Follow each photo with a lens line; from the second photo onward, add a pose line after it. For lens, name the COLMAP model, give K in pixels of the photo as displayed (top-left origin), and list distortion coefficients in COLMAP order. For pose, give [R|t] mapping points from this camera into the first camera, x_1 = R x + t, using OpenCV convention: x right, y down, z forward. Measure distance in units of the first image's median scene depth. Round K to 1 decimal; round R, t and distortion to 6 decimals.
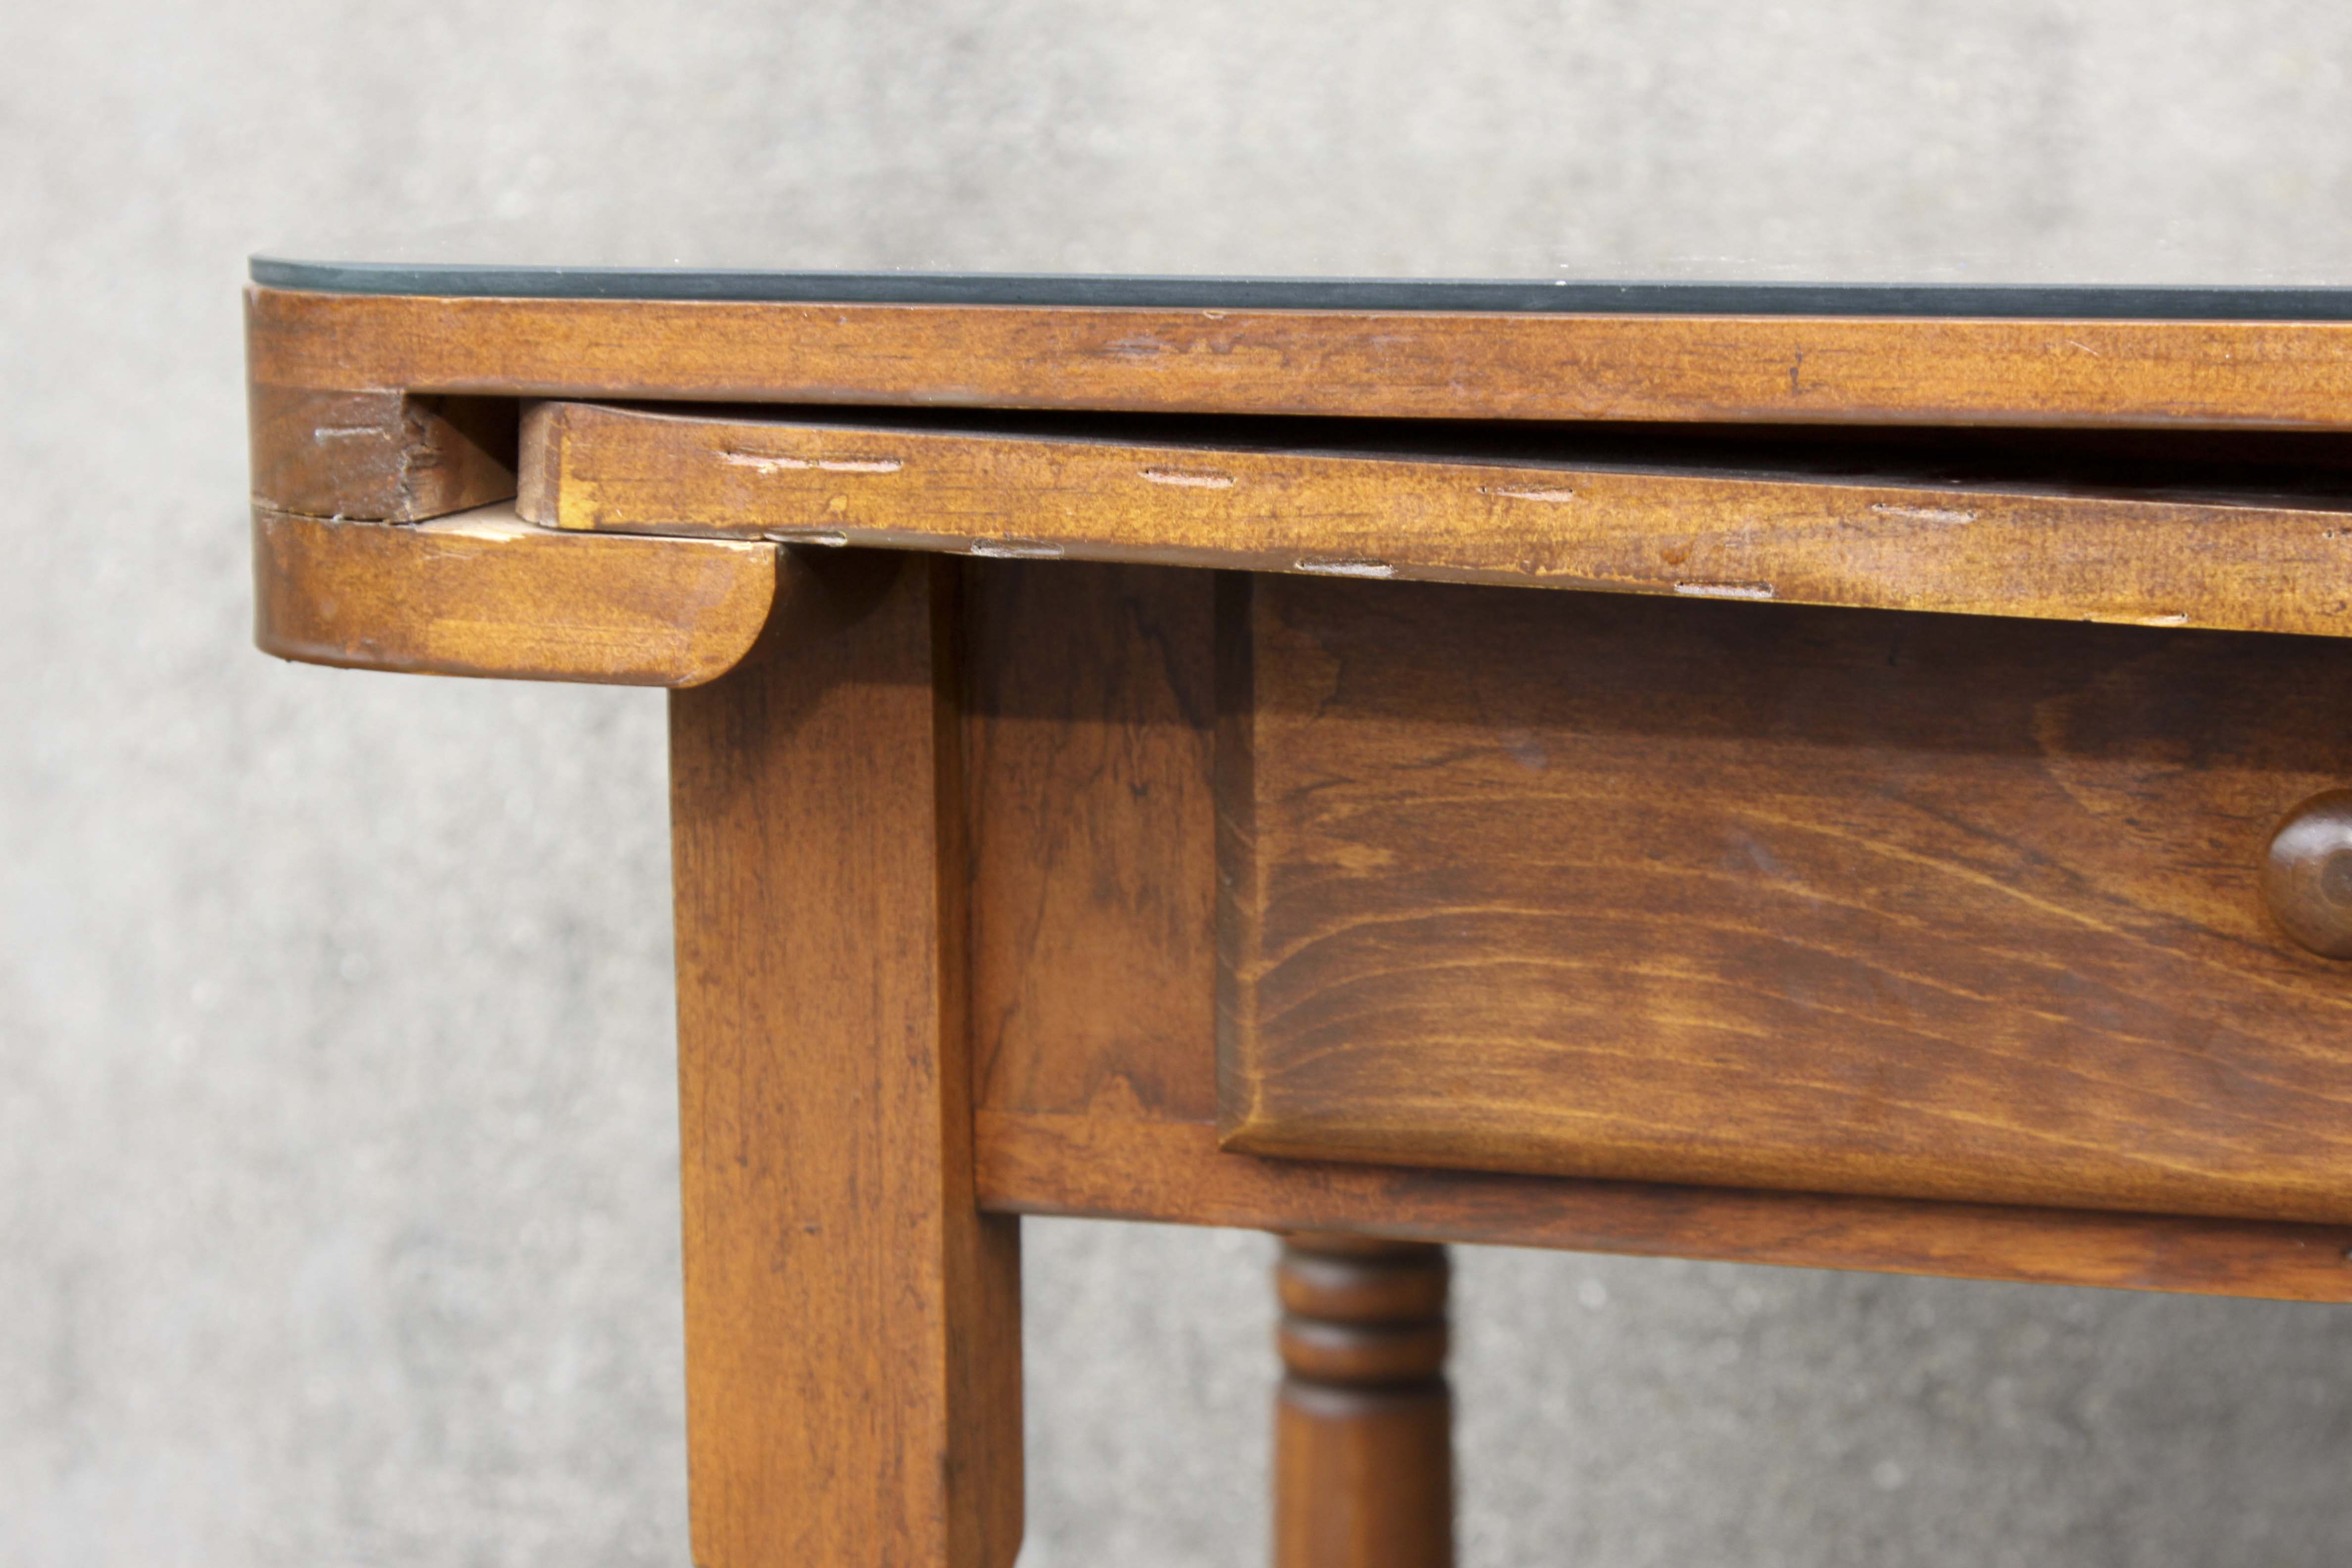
lens RADIAL K [[5141.9, 0, 1226.4], [0, 5141.9, 813.0], [0, 0, 1]] dist [0.082467, 0.000000]
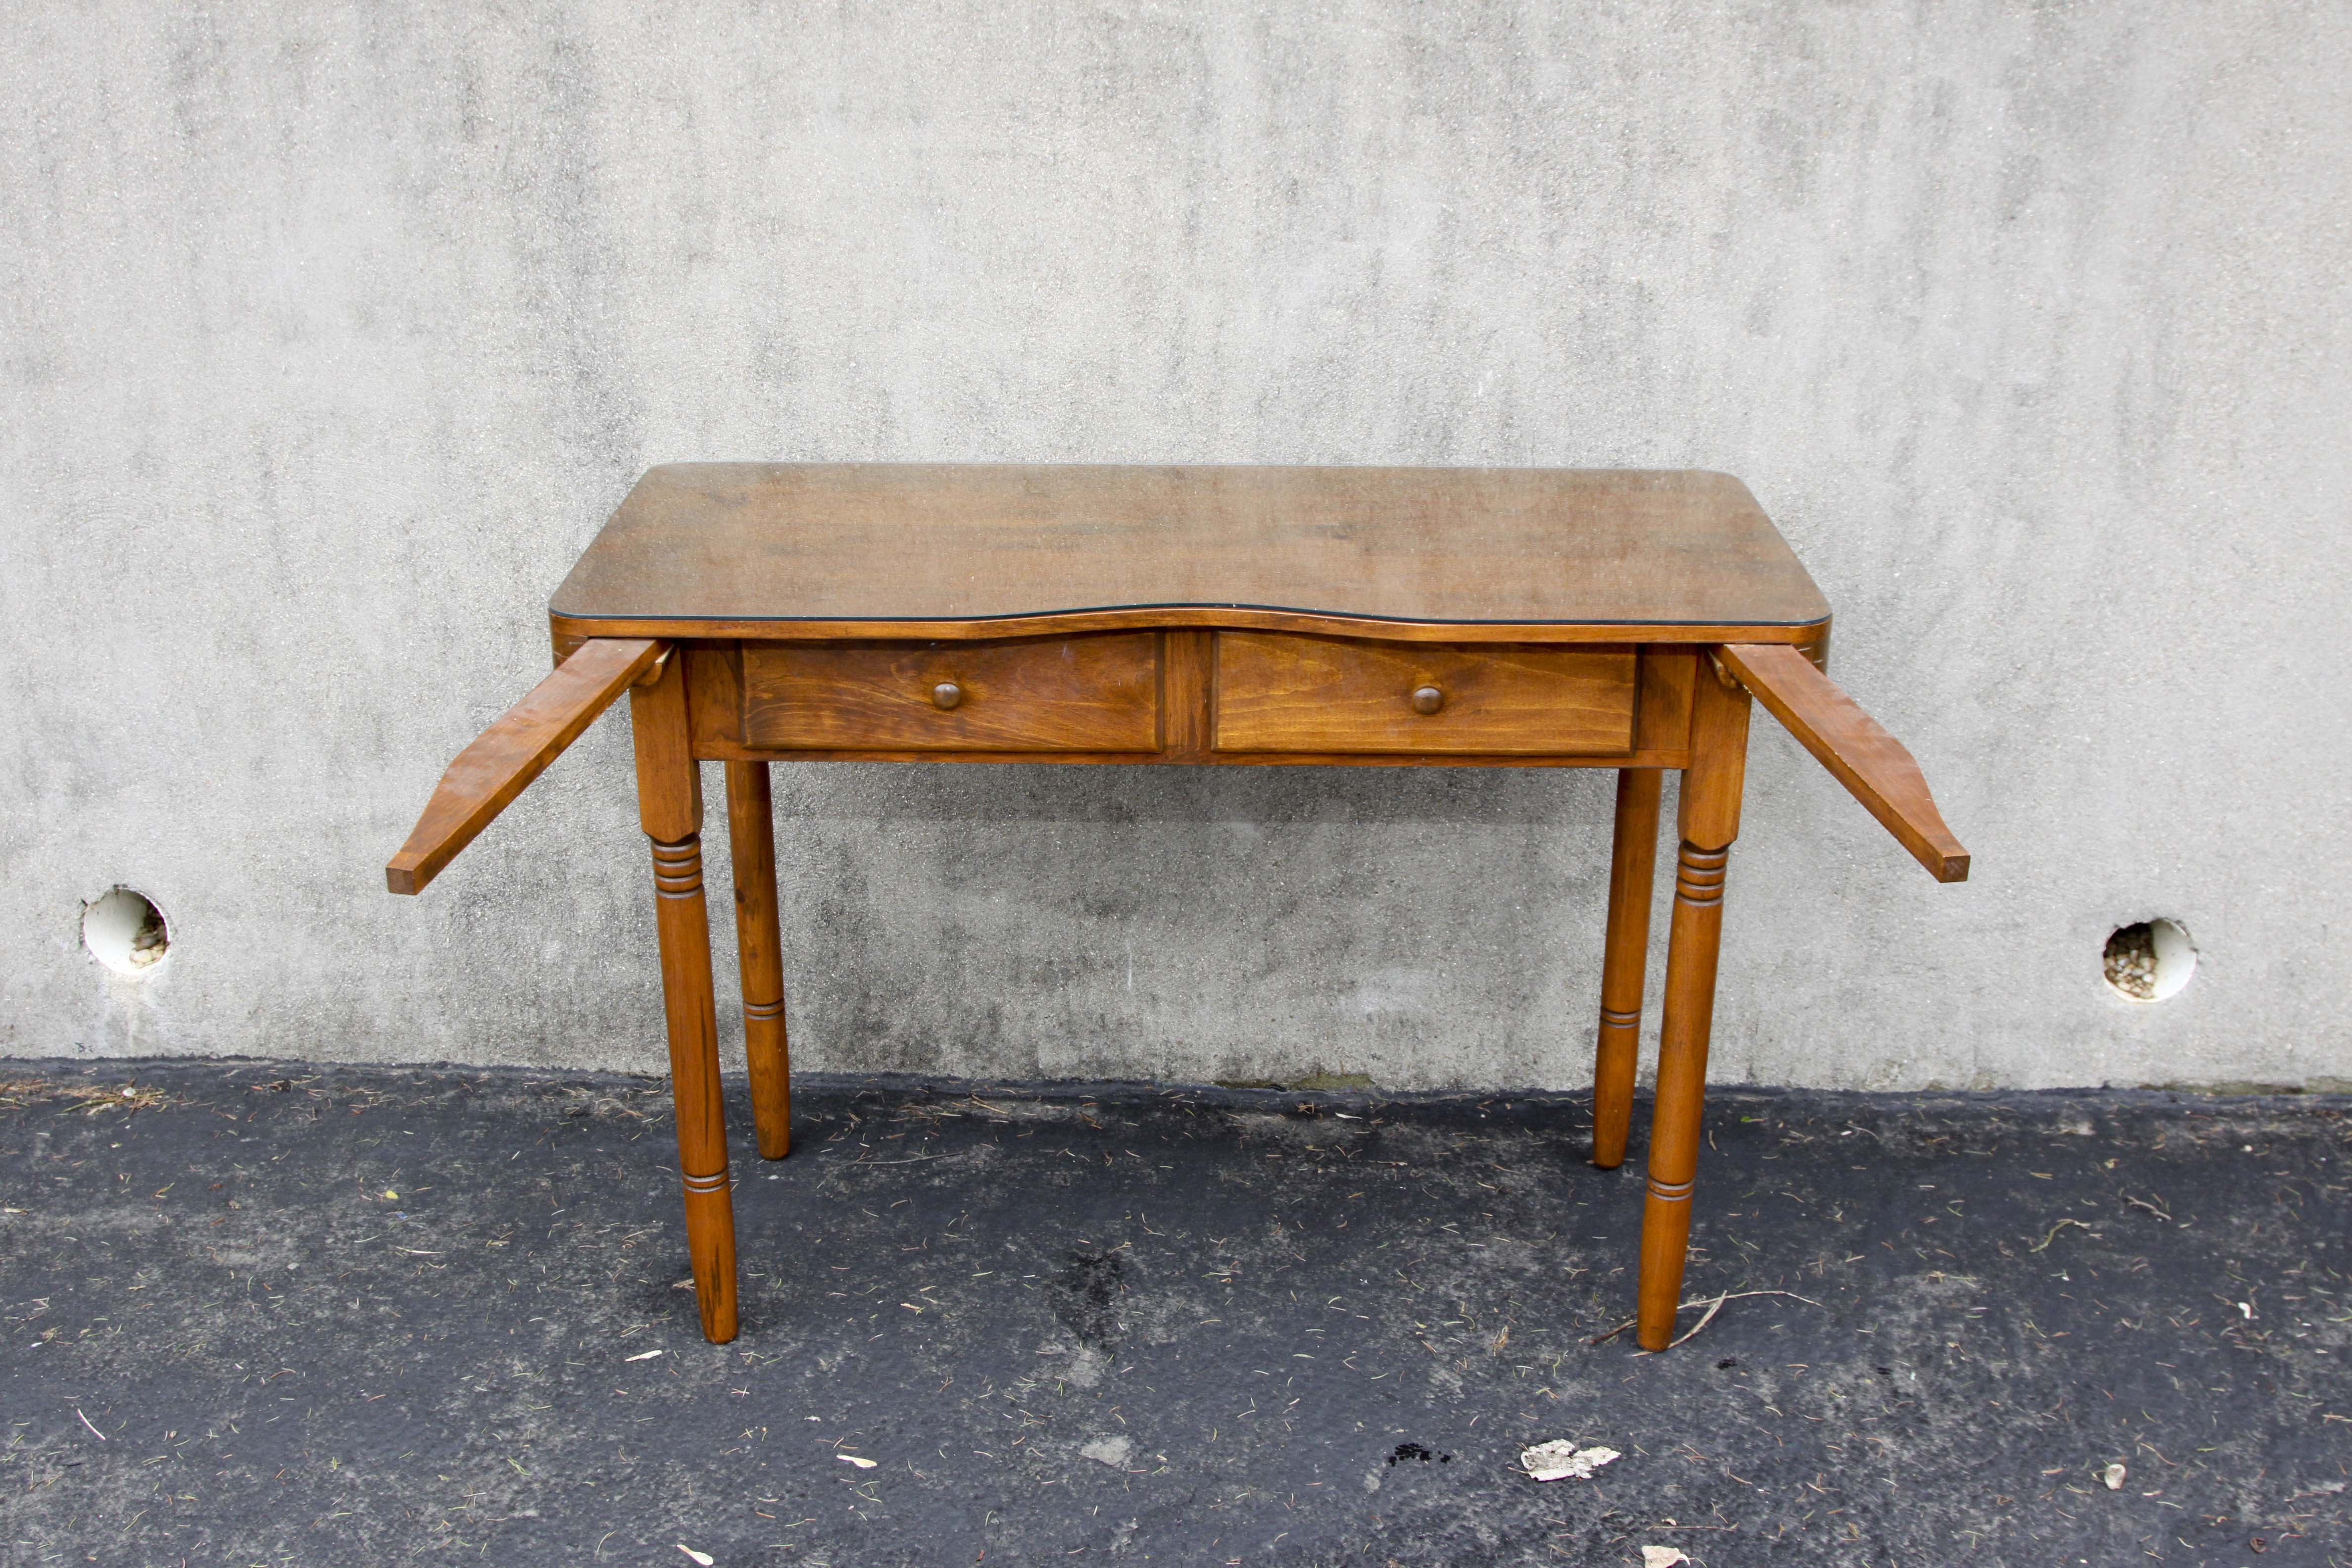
lens RADIAL K [[2453.2, 0, 1214.2], [0, 2453.2, 791.2], [0, 0, 1]] dist [-0.118989, 0.000000]
pose [[0.960155, -0.095989, 0.262467, -0.202689], [0.030154, 0.969264, 0.244167, -0.501046], [-0.277837, -0.226523, 0.933538, -1.514124]]
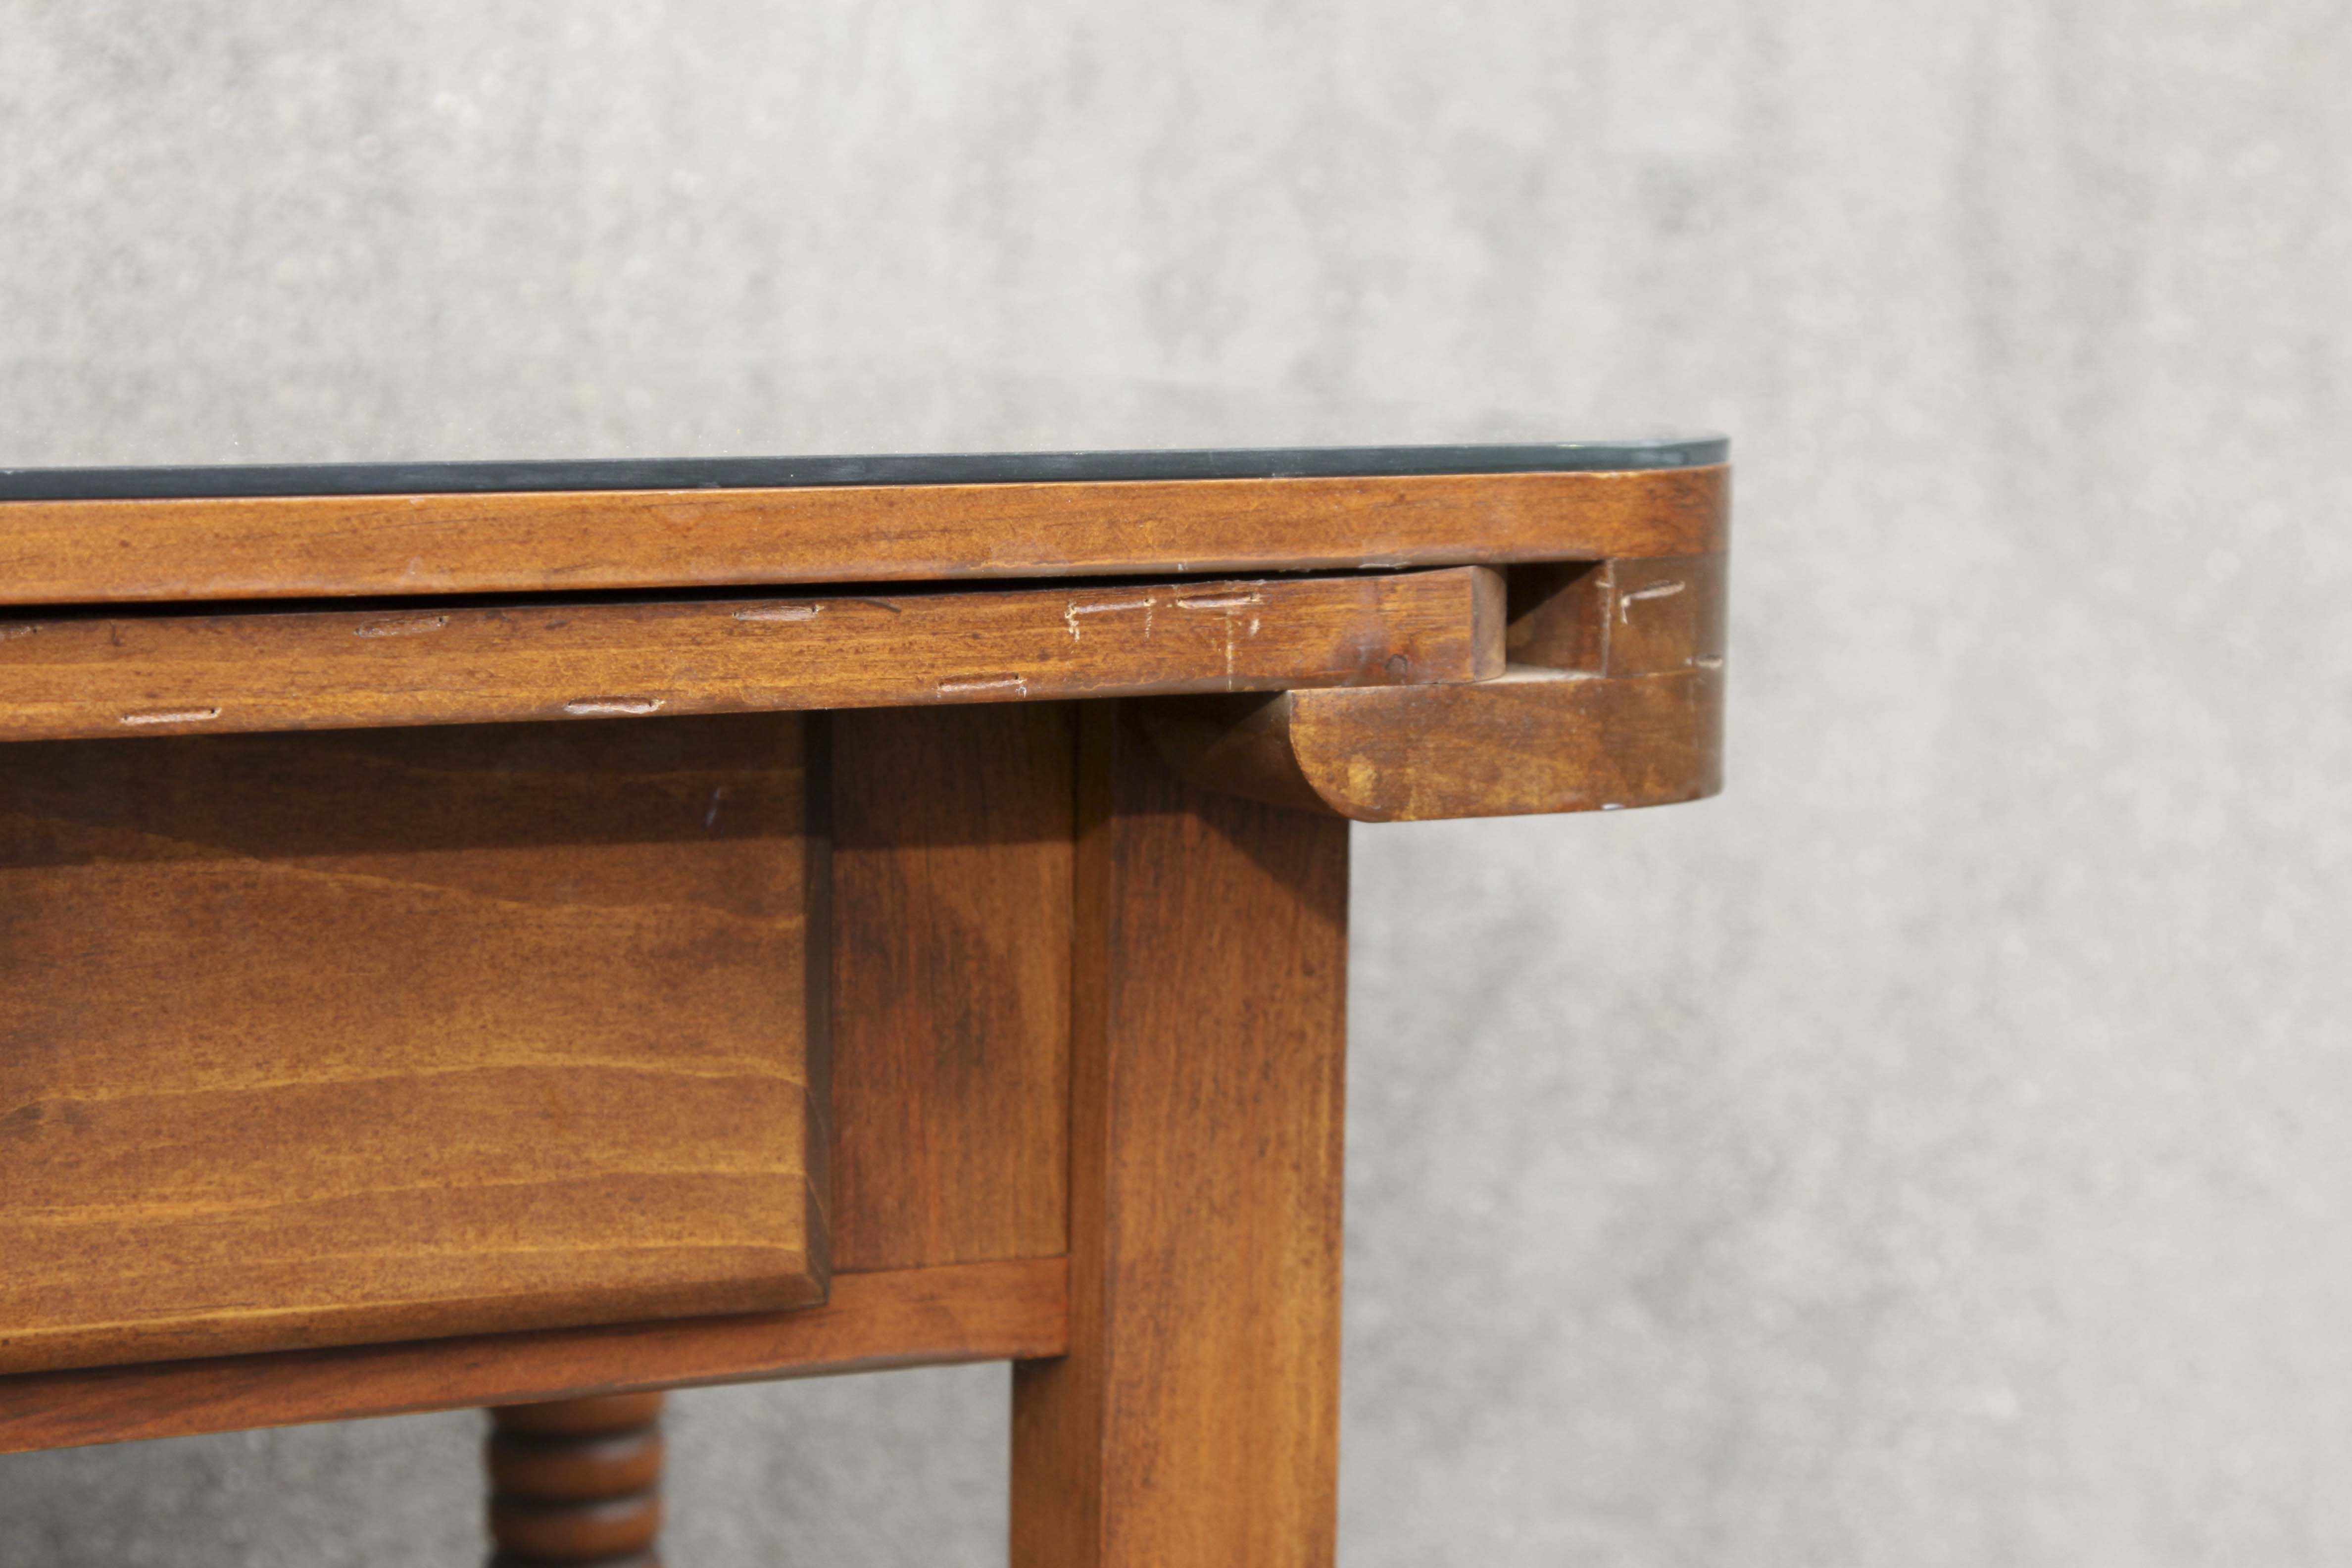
lens RADIAL K [[5141.9, 0, 1207.0], [0, 5141.9, 798.1], [0, 0, 1]] dist [0.082467, 0.000000]
pose [[0.744803, -0.059649, 0.664613, 0.246215], [0.089361, 0.995941, -0.010757, 0.017297], [-0.661274, 0.067403, 0.747110, -0.098378]]
